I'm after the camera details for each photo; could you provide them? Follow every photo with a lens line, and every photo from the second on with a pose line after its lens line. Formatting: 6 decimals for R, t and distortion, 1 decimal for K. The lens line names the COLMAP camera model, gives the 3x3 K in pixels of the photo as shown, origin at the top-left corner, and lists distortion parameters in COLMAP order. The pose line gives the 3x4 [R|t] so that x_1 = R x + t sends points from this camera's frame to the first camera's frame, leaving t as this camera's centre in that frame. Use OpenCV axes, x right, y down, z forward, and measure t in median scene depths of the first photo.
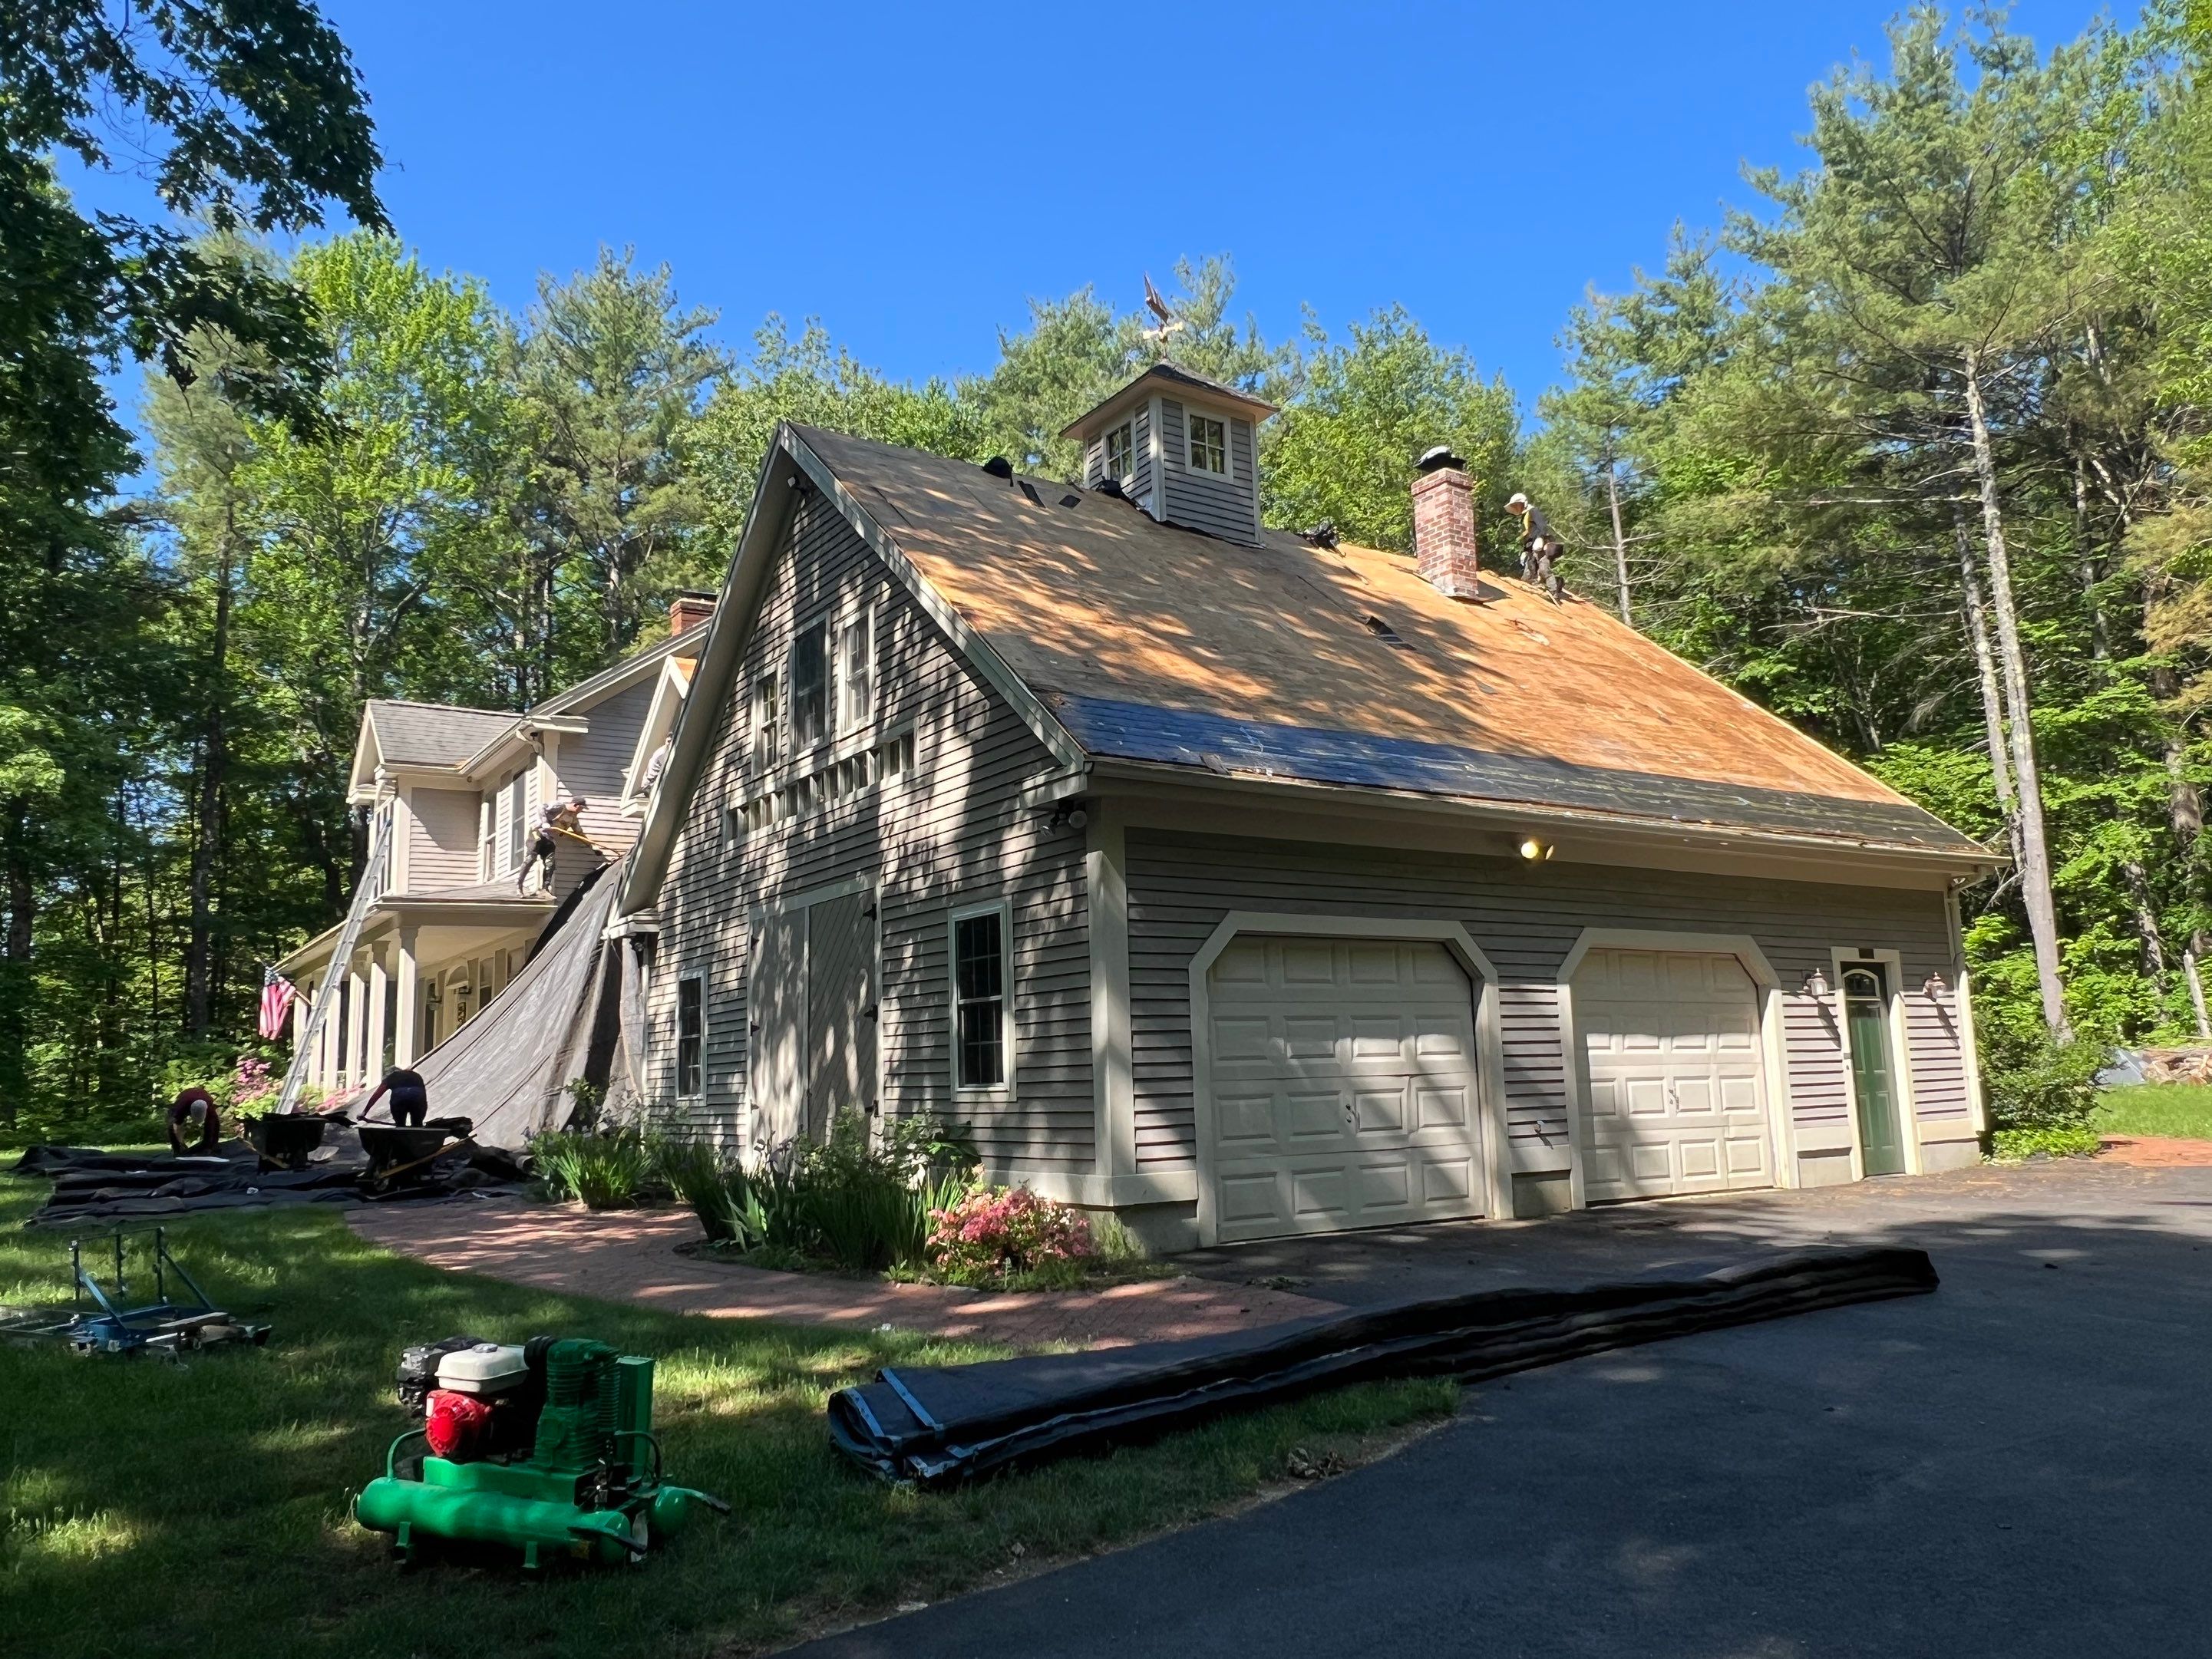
lens RADIAL K [[1589.1, 0, 1106.0], [0, 1589.1, 829.5], [0, 0, 1]] dist [0.001433, -0.009843]
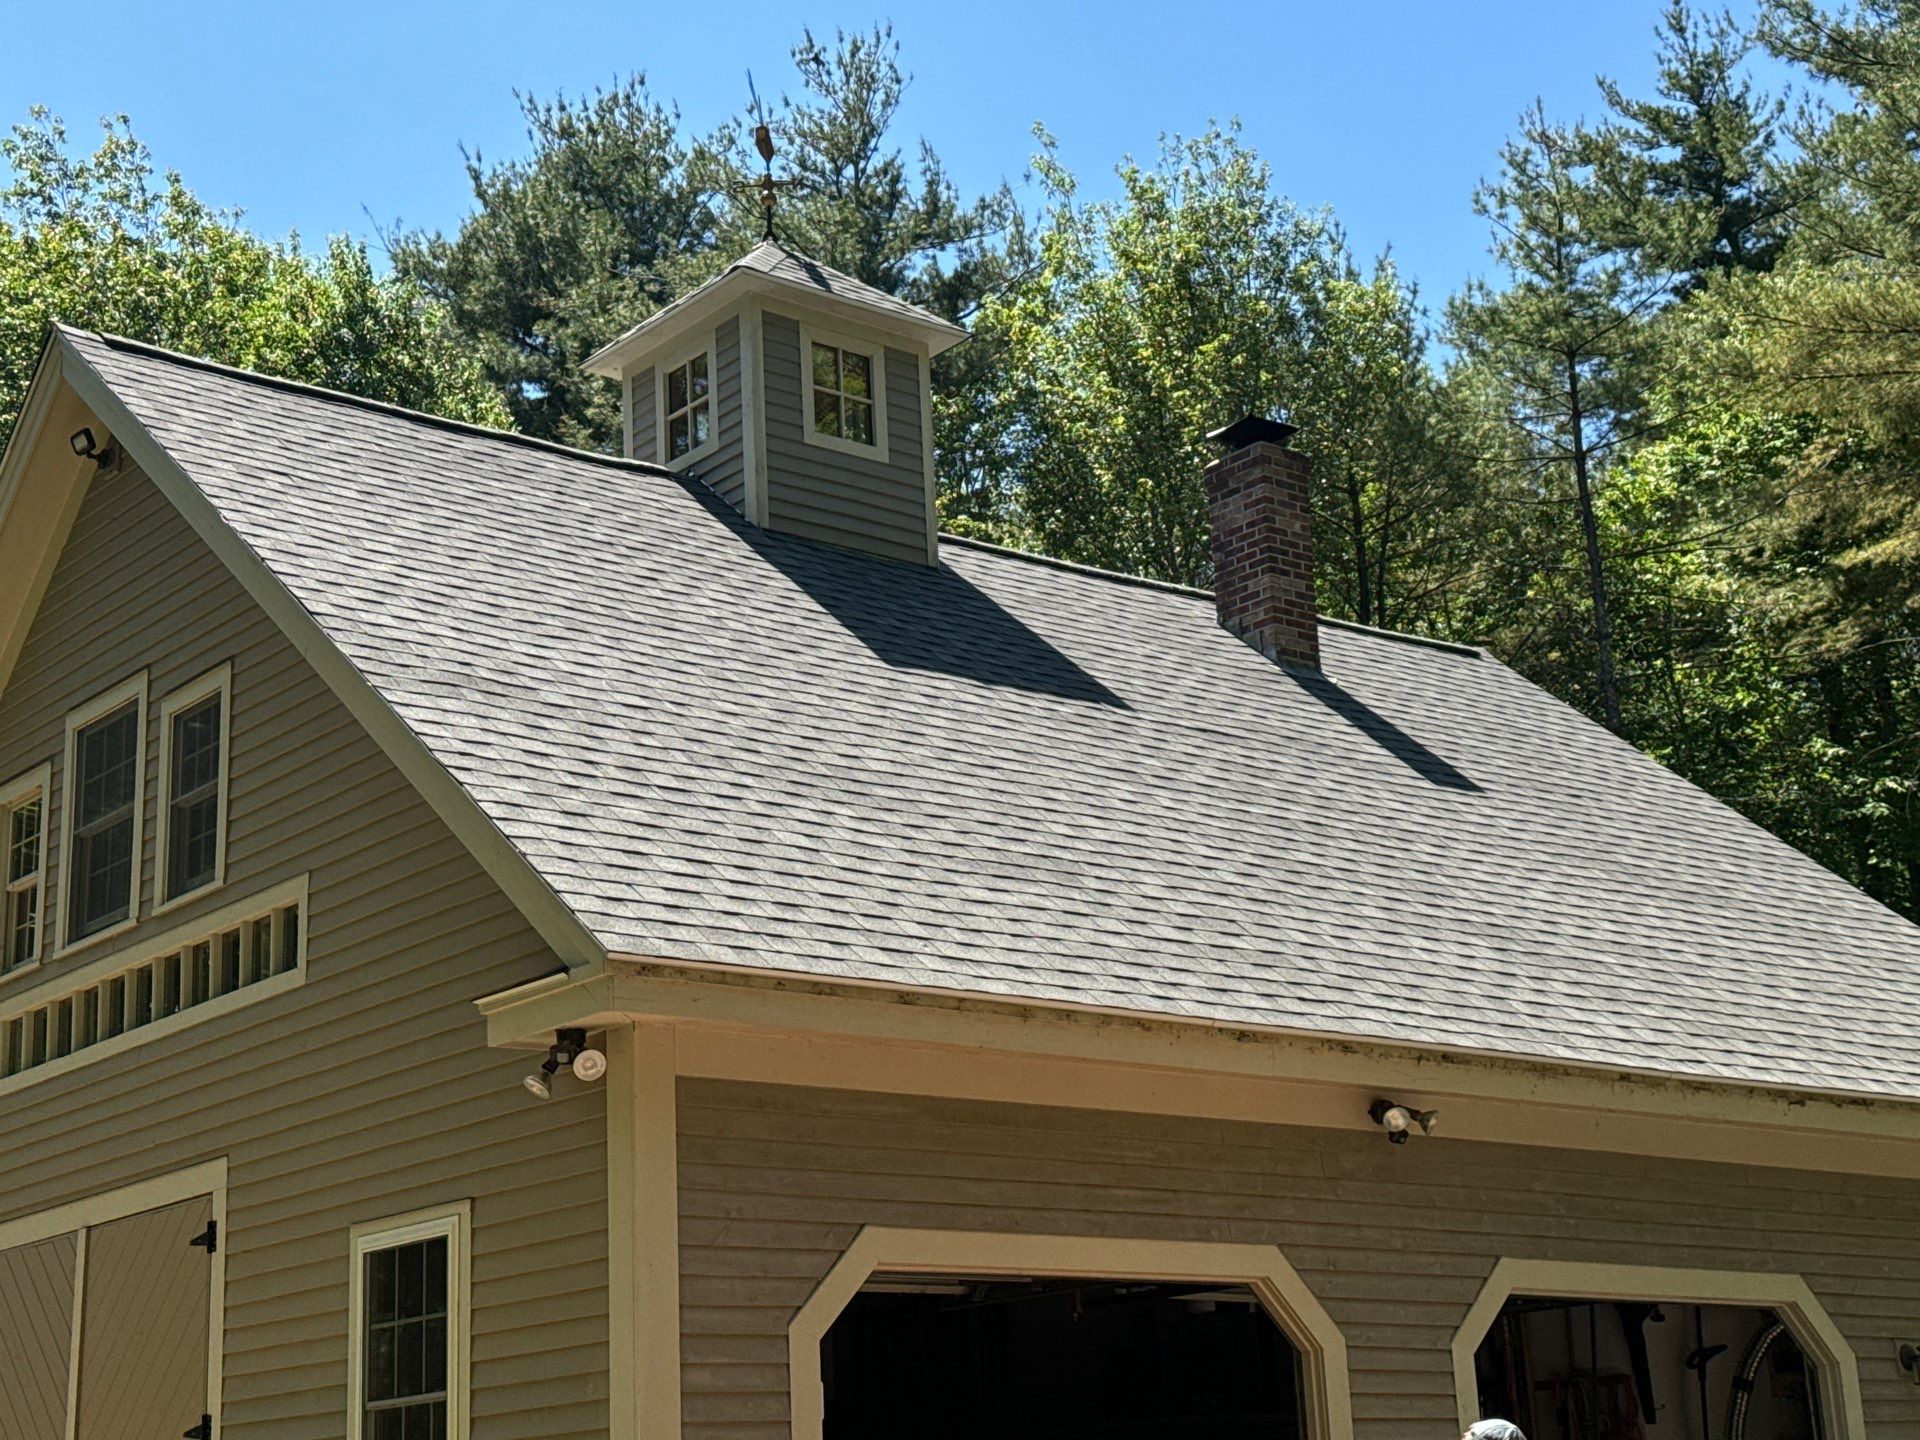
lens RADIAL K [[3025.2, 0, 960.0], [0, 3025.2, 720.0], [0, 0, 1]] dist [0.077629, 0.060724]
pose [[0.995390, 0.011959, 0.095163, 0.004931], [-0.000787, 0.993181, -0.116579, -0.001901], [-0.095908, 0.115967, 0.988612, -0.062884]]
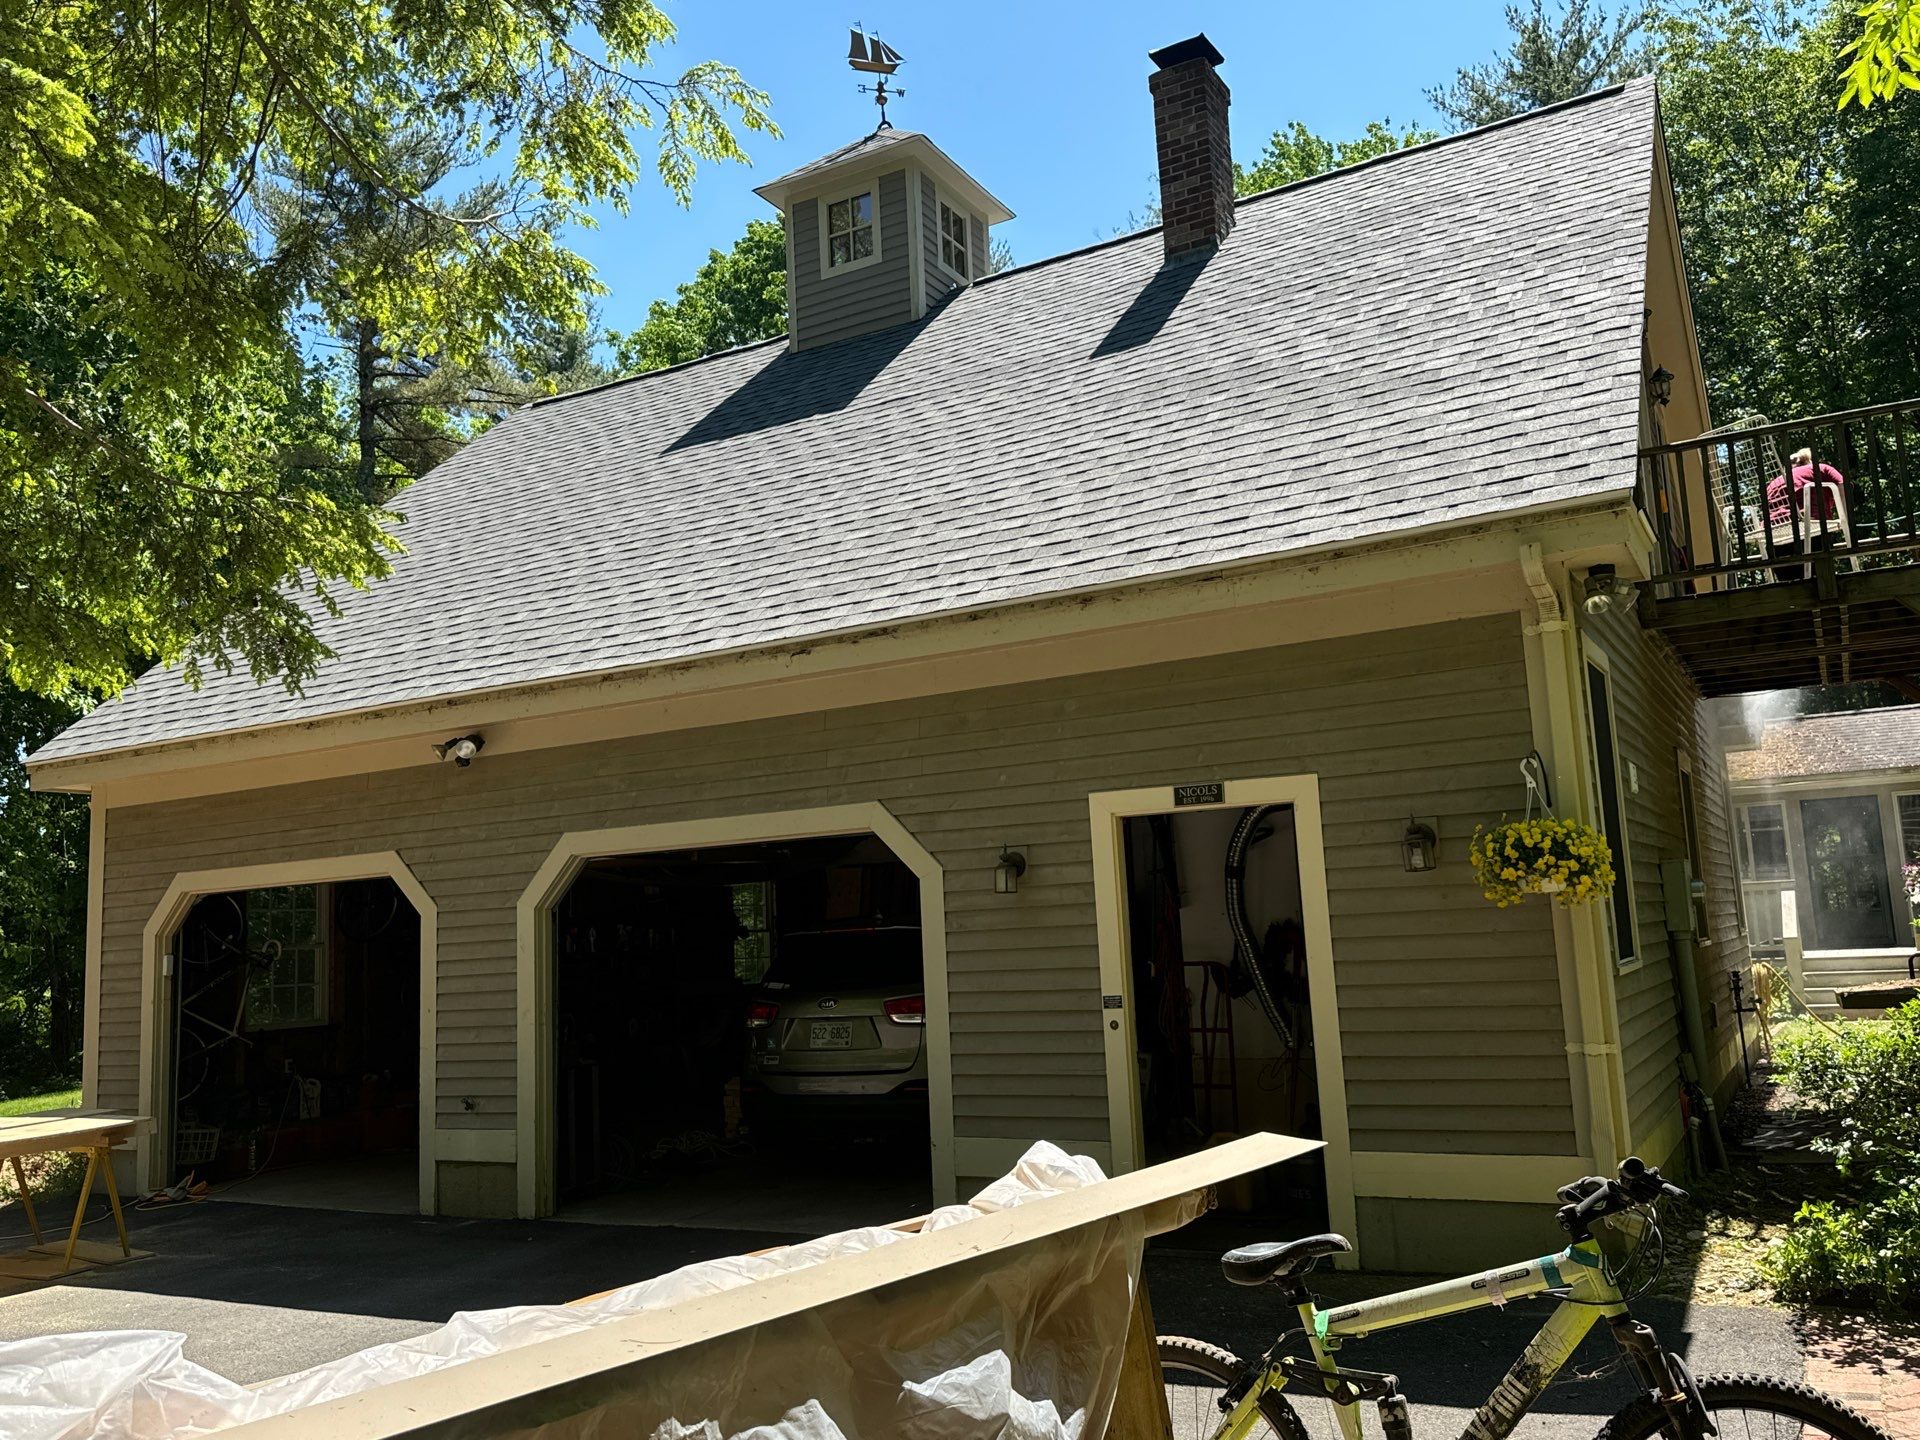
lens RADIAL K [[1687.8, 0, 818.6], [0, 1687.8, 723.7], [0, 0, 1]] dist [0.172327, 0.001815]
pose [[0.390237, -0.135683, -0.910662, 0.946253], [0.162206, 0.983743, -0.077063, 0.080455], [0.906314, -0.117642, 0.405901, 0.696679]]
